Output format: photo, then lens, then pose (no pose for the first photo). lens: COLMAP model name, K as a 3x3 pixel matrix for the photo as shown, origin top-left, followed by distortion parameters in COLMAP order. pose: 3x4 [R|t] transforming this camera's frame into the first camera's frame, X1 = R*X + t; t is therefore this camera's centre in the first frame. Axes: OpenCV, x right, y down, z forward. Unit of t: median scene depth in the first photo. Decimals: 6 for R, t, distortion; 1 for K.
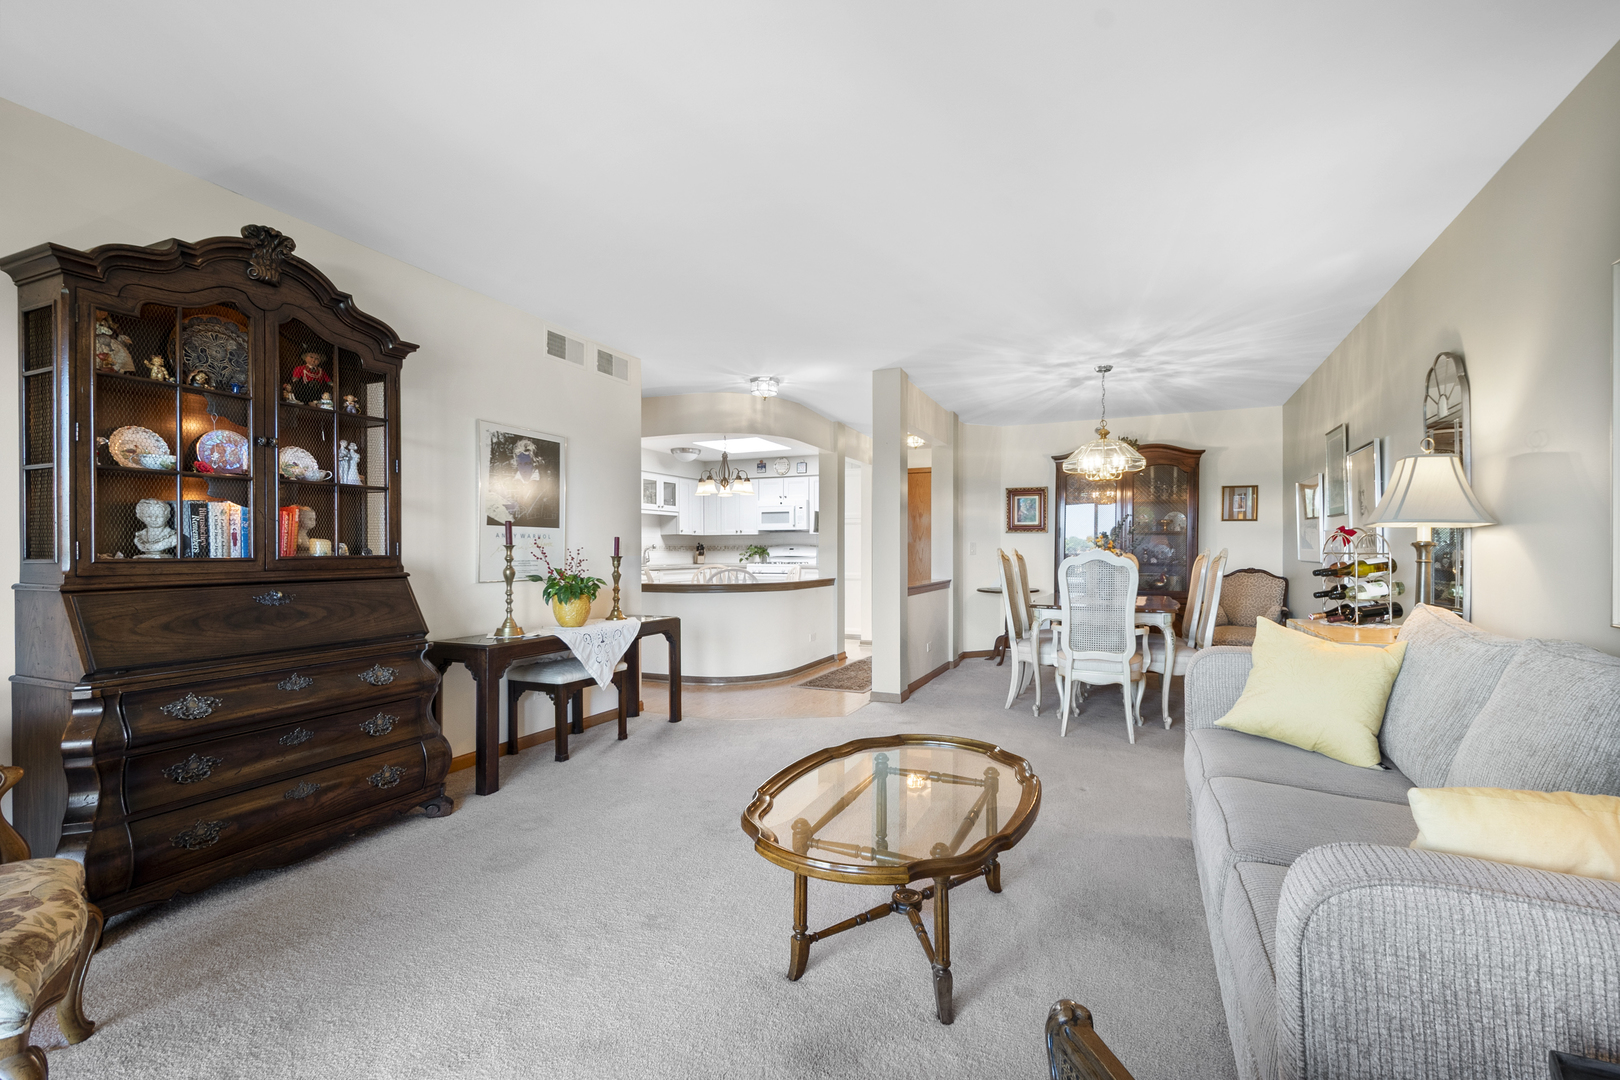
lens RADIAL K [[724.4, 0, 820.4], [0, 724.4, 545.2], [0, 0, 1]] dist [-0.000818, 0.002111]
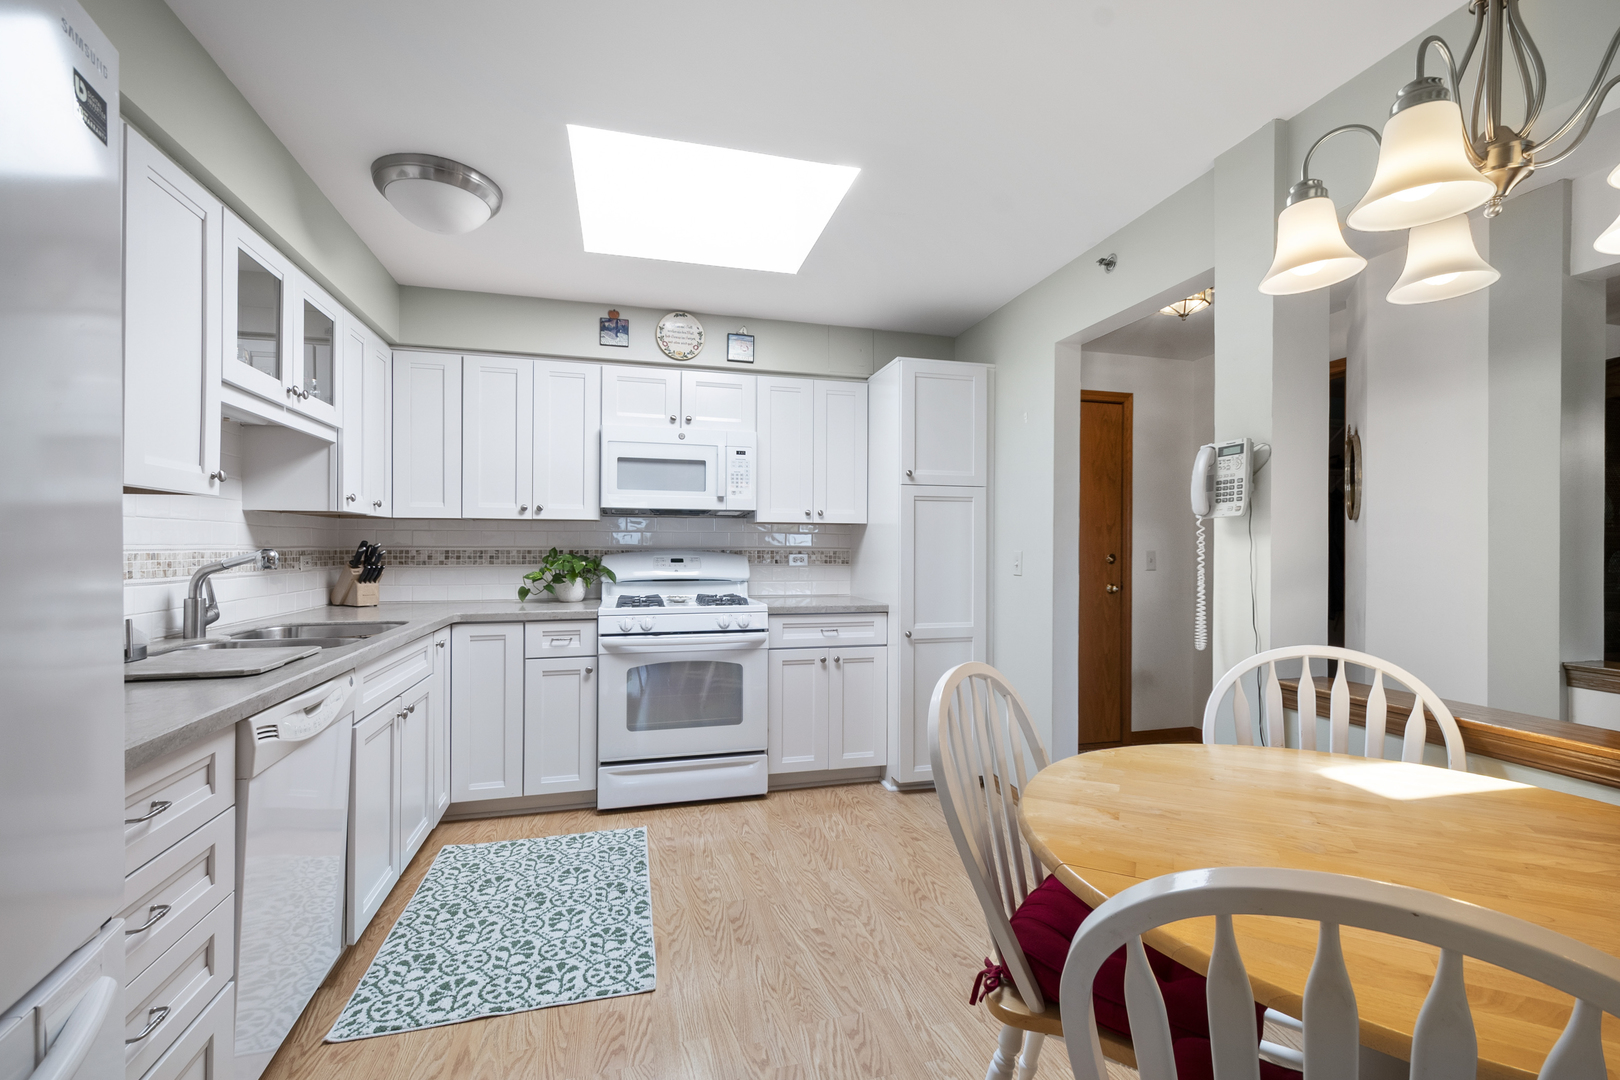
lens RADIAL K [[724.4, 0, 823.4], [0, 724.4, 541.1], [0, 0, 1]] dist [-0.000818, 0.002111]
pose [[0.758252, 0.007961, 0.651914, -0.232640], [-0.009628, 0.999953, -0.001012, -0.005045], [-0.651891, -0.005509, 0.758293, 0.663343]]
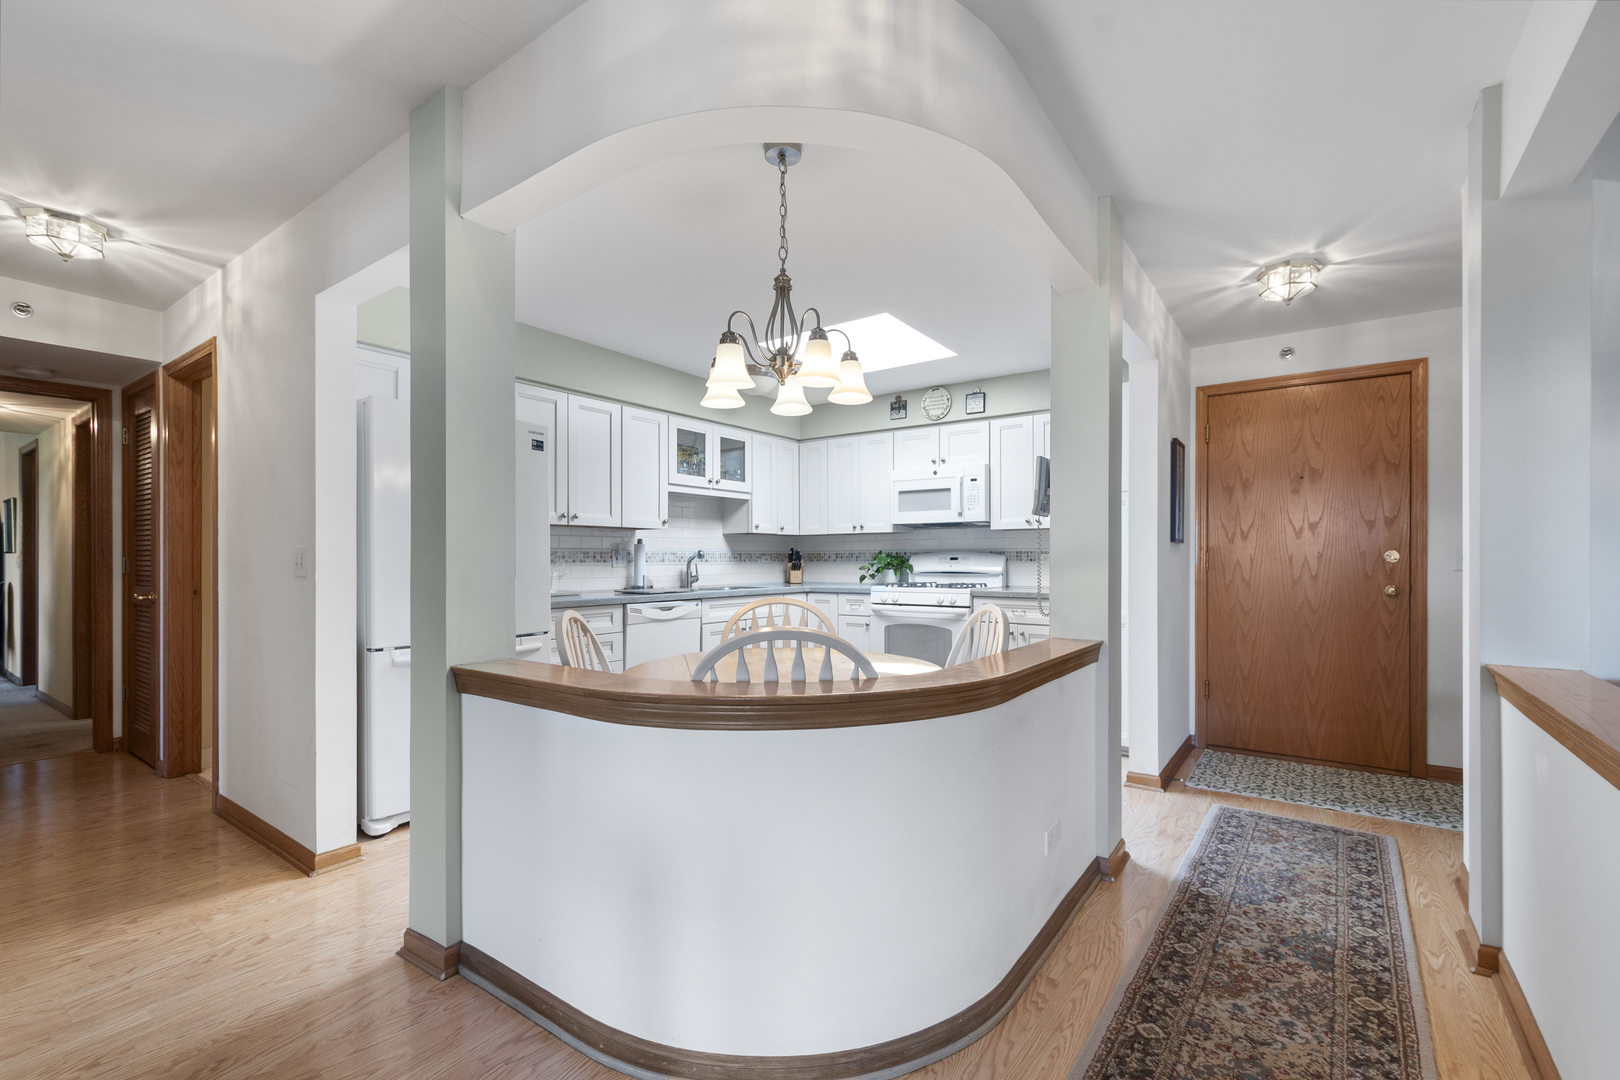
lens RADIAL K [[724.4, 0, 817.2], [0, 724.4, 557.4], [0, 0, 1]] dist [-0.000818, 0.002111]
pose [[0.980086, -0.001255, -0.198570, -0.033178], [0.002418, 0.999981, 0.005616, 0.001188], [0.198559, -0.005984, 0.980071, 0.452618]]
